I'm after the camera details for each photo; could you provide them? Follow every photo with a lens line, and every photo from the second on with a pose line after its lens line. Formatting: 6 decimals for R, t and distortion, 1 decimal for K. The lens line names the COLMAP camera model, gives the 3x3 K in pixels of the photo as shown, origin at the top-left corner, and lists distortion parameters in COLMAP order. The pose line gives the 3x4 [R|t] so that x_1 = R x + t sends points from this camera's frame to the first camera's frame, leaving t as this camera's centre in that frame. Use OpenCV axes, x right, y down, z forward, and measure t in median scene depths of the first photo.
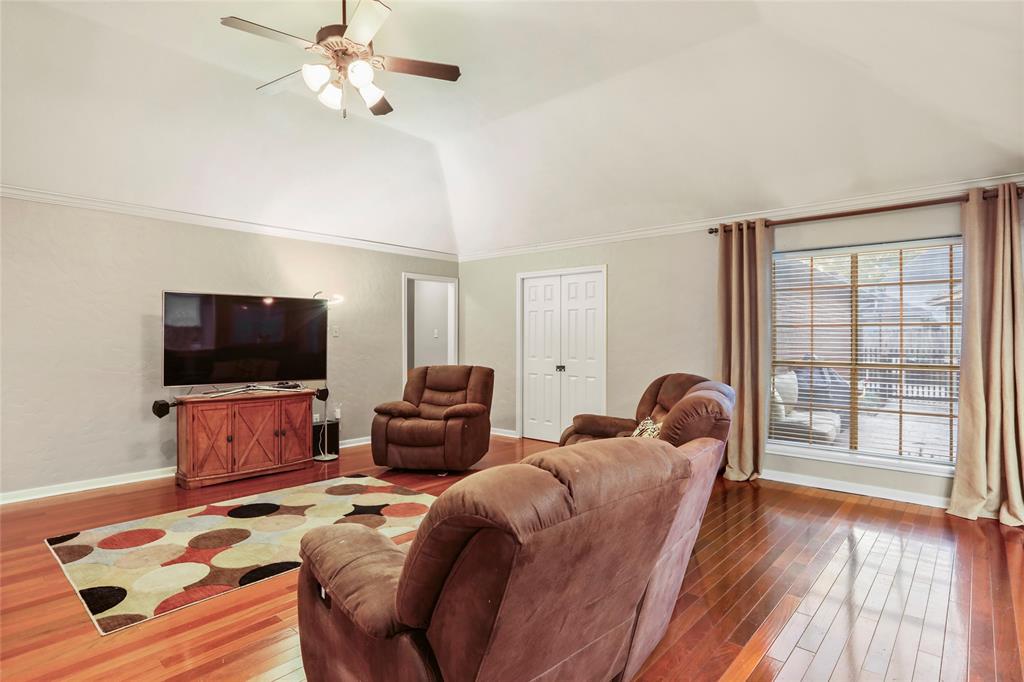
lens RADIAL K [[537.9, 0, 512.0], [0, 537.9, 341.0], [0, 0, 1]] dist [-0.001306, -0.000071]
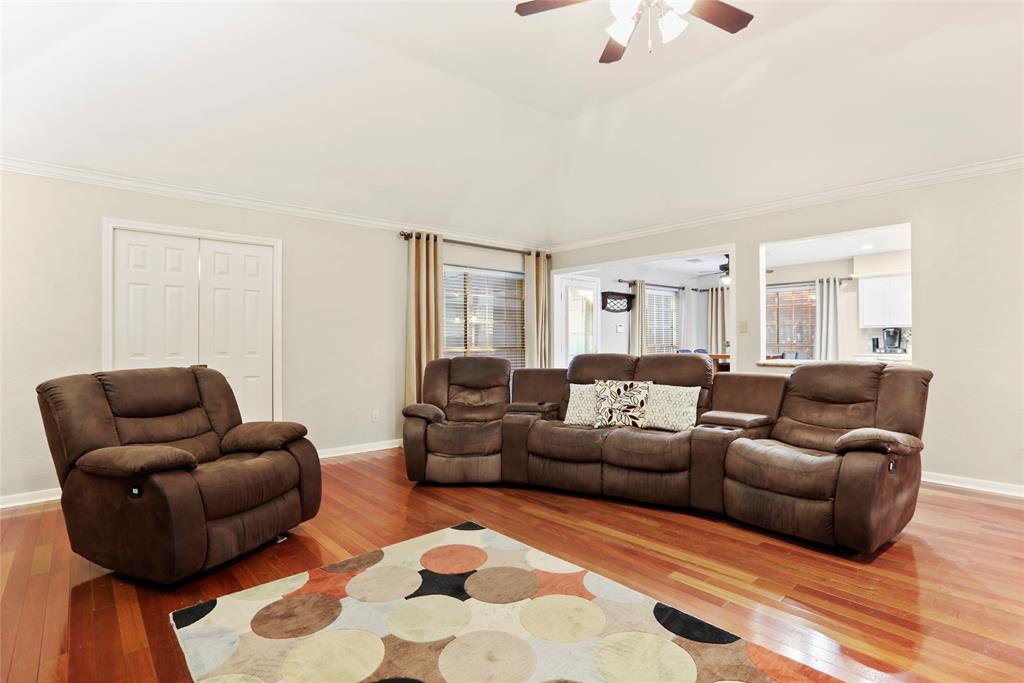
lens RADIAL K [[490.2, 0, 512.0], [0, 490.2, 341.5], [0, 0, 1]] dist [-0.000870, -0.000056]
pose [[0.124374, -0.006189, 0.992216, -0.731427], [0.006024, 0.999967, 0.005482, 0.022452], [-0.992217, 0.005296, 0.124407, 0.744667]]
